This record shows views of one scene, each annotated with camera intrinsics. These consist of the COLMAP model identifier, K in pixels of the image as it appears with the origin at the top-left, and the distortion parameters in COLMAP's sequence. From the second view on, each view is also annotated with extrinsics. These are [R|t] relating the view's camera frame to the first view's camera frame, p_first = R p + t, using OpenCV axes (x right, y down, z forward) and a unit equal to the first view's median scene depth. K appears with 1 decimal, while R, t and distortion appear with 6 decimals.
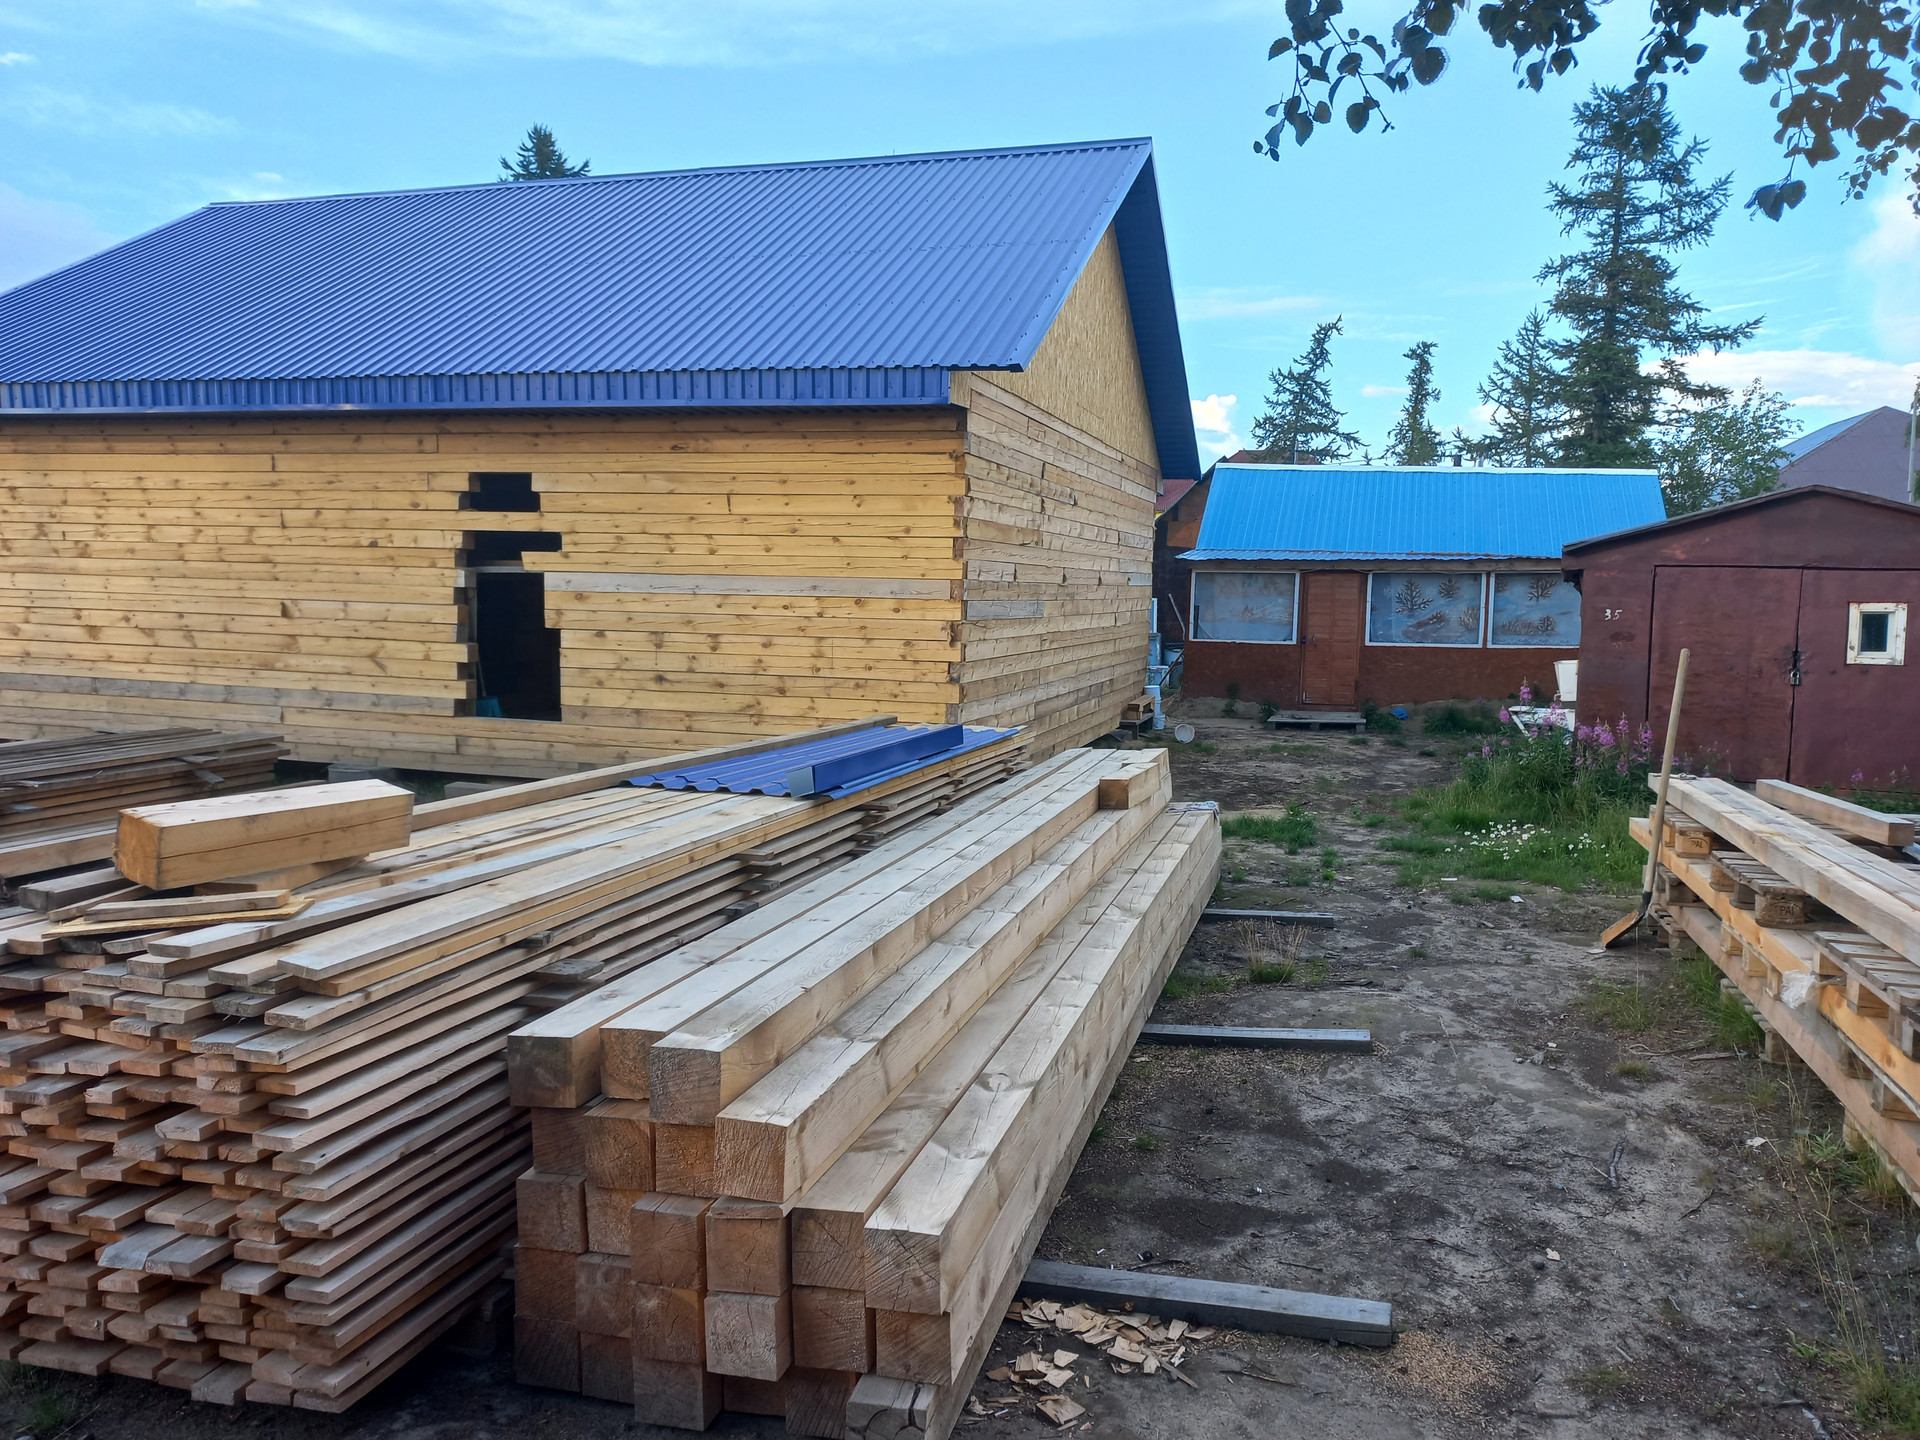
lens RADIAL K [[1371.6, 0, 949.5], [0, 1371.6, 726.0], [0, 0, 1]] dist [0.039349, -0.001131]
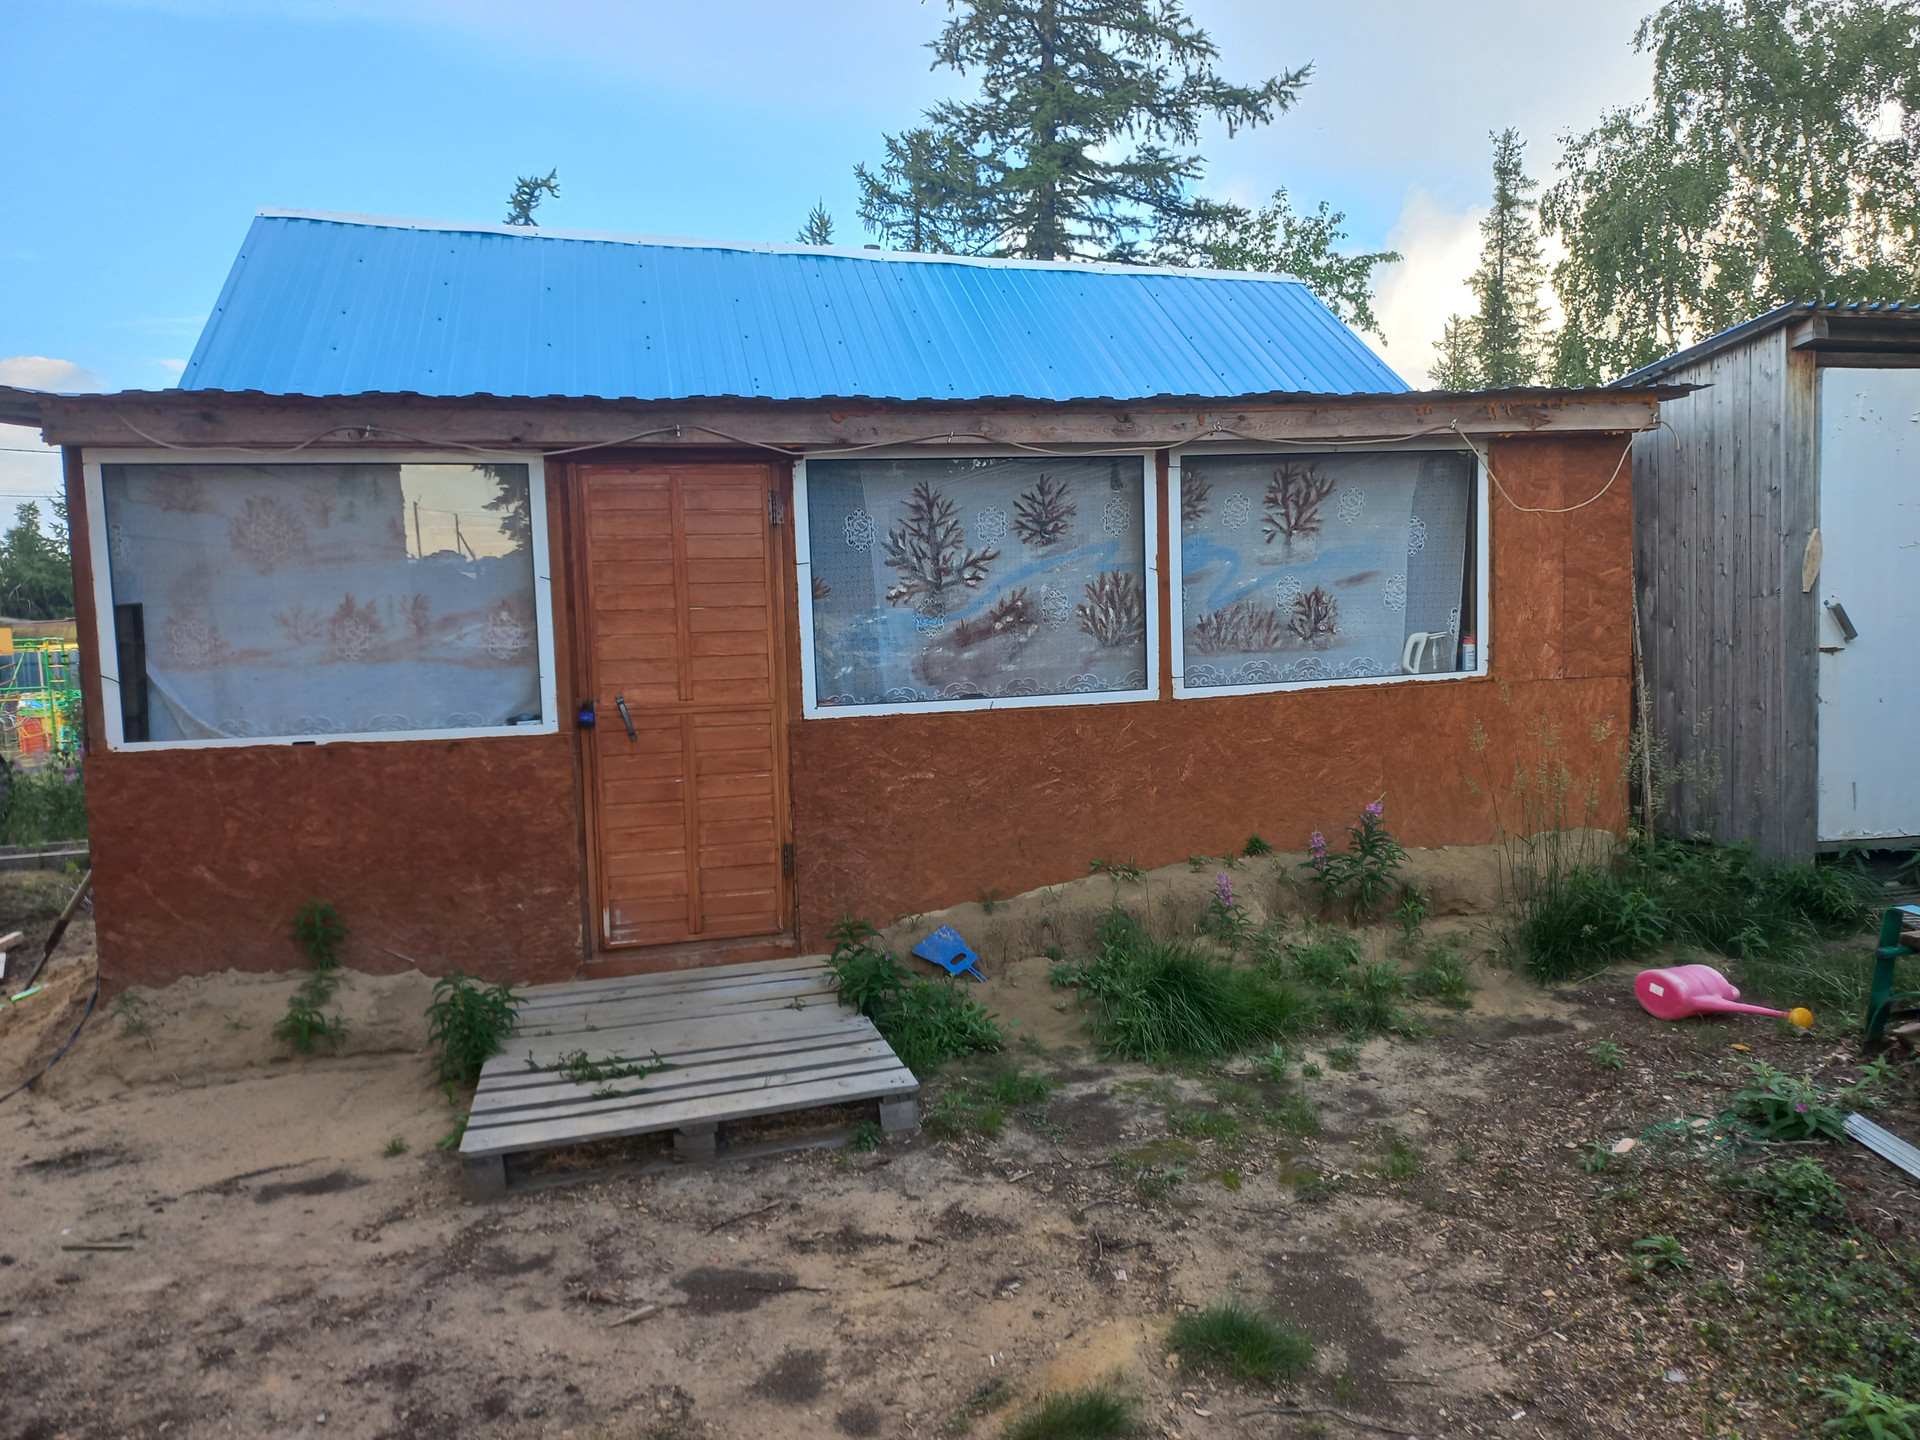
lens RADIAL K [[1371.6, 0, 954.9], [0, 1371.6, 728.2], [0, 0, 1]] dist [0.039349, -0.001131]
pose [[0.853962, -0.088466, 0.512760, 0.184651], [0.094432, 0.995426, 0.014470, -0.057863], [-0.511694, 0.036064, 0.858410, 0.744919]]
